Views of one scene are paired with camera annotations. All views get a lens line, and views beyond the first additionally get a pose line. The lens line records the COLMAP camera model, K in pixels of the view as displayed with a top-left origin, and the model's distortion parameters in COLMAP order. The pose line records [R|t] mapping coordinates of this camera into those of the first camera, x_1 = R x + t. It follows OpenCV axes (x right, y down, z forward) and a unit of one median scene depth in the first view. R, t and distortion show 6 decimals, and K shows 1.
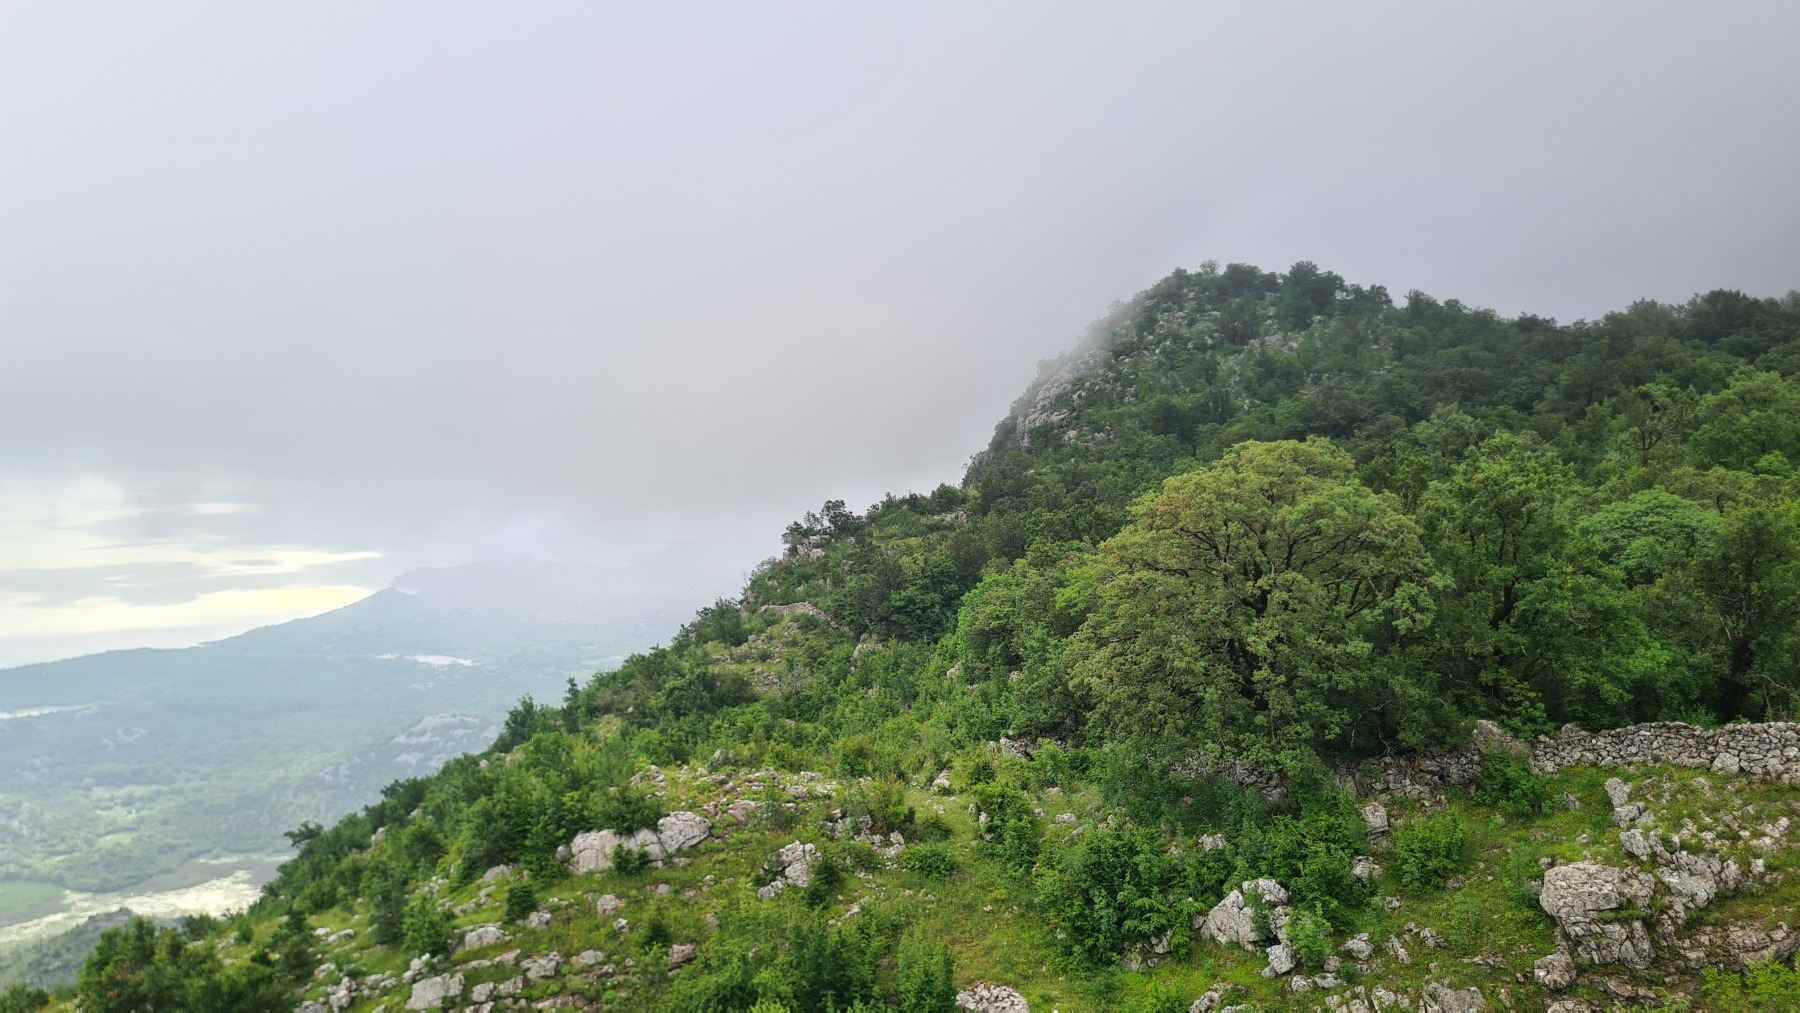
lens RADIAL K [[1357.0, 0, 898.7], [0, 1357.0, 504.3], [0, 0, 1]] dist [0.053571, -0.049441]
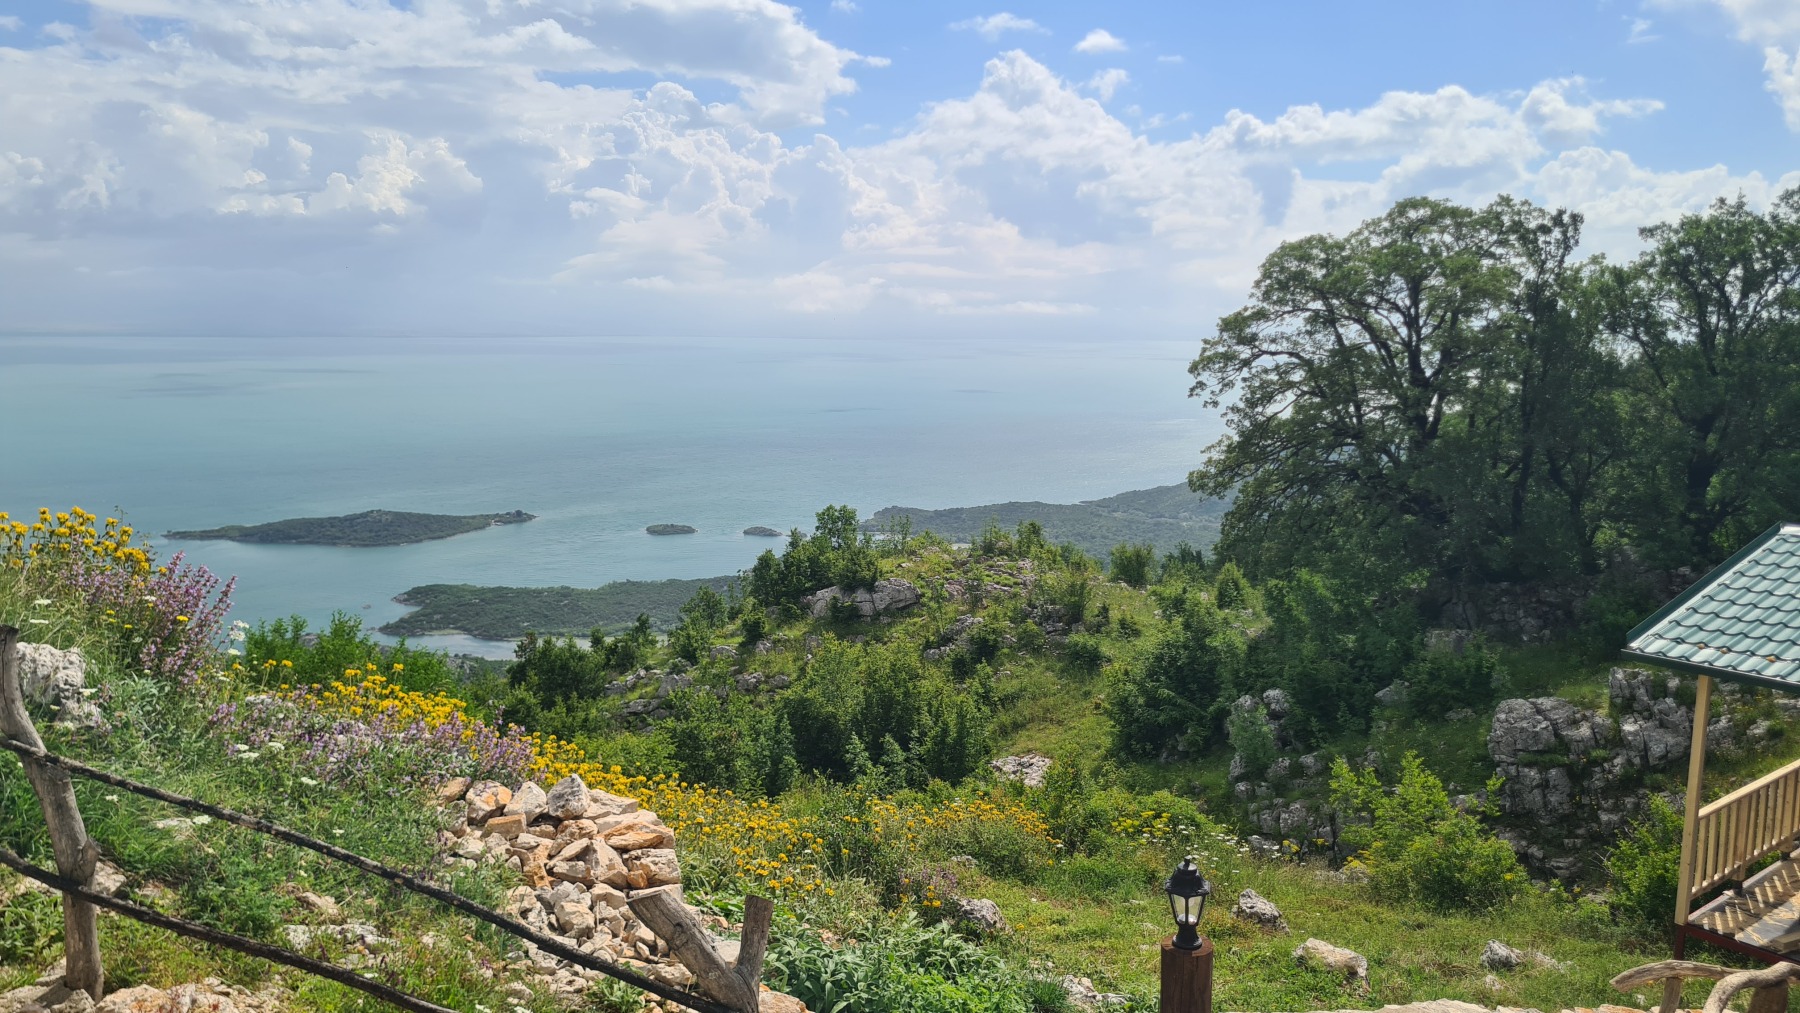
lens RADIAL K [[1353.5, 0, 912.3], [0, 1353.5, 519.1], [0, 0, 1]] dist [0.056804, -0.000682]
pose [[0.821602, 0.080783, -0.564309, 0.177771], [-0.025495, 0.994125, 0.105195, 0.023367], [0.569491, -0.072042, 0.818834, 0.041307]]
